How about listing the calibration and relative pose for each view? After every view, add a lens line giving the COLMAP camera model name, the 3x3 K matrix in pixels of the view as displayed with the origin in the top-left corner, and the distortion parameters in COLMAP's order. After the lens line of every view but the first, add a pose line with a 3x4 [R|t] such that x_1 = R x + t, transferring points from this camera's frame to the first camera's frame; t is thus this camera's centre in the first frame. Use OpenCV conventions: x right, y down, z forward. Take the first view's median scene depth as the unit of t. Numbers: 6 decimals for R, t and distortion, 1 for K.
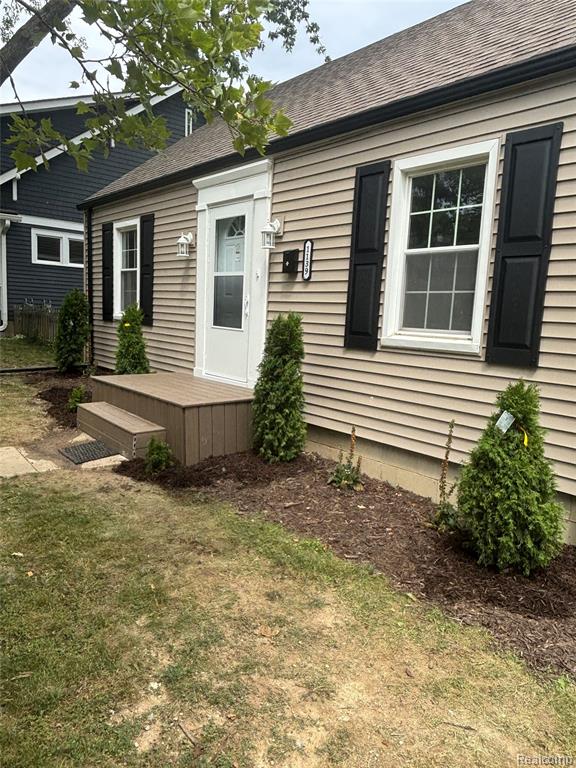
lens RADIAL K [[526.3, 0, 287.2], [0, 526.3, 381.8], [0, 0, 1]] dist [0.025479, -0.028314]
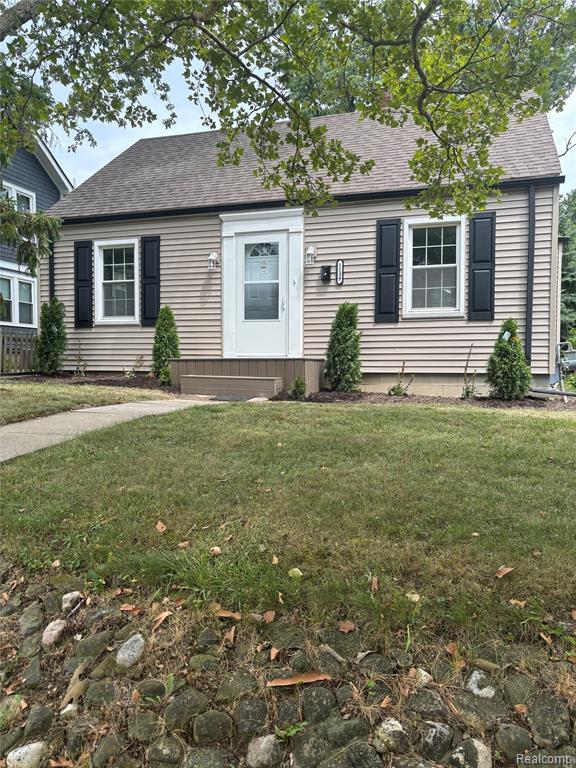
lens RADIAL K [[575.1, 0, 287.7], [0, 575.1, 383.7], [0, 0, 1]] dist [0.048376, -0.033366]
pose [[0.855505, -0.058707, 0.514456, -1.175448], [0.103969, 0.992793, -0.059600, 0.227692], [-0.507250, 0.104476, 0.855443, -0.456342]]
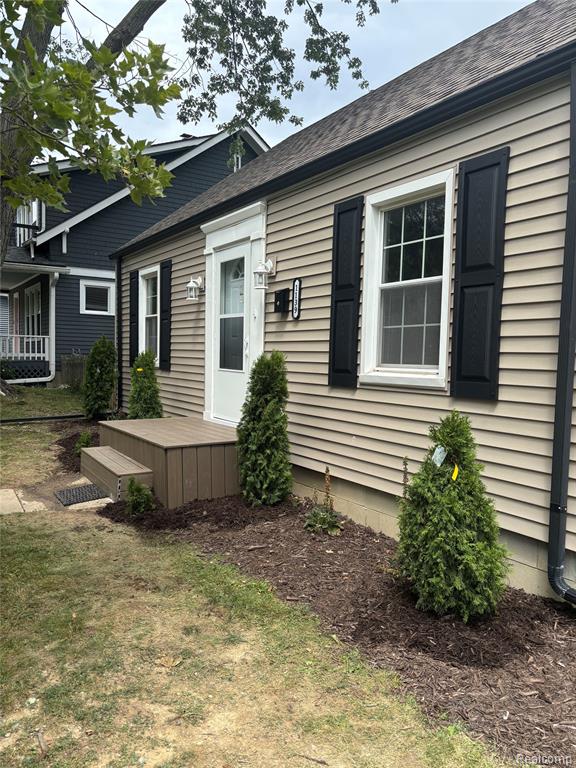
lens RADIAL K [[575.1, 0, 288.2], [0, 575.1, 386.7], [0, 0, 1]] dist [0.048376, -0.033366]
pose [[0.989768, -0.016859, -0.141689, 0.196867], [0.005119, 0.996552, -0.082817, 0.024425], [0.142597, 0.081245, 0.986441, -0.055095]]
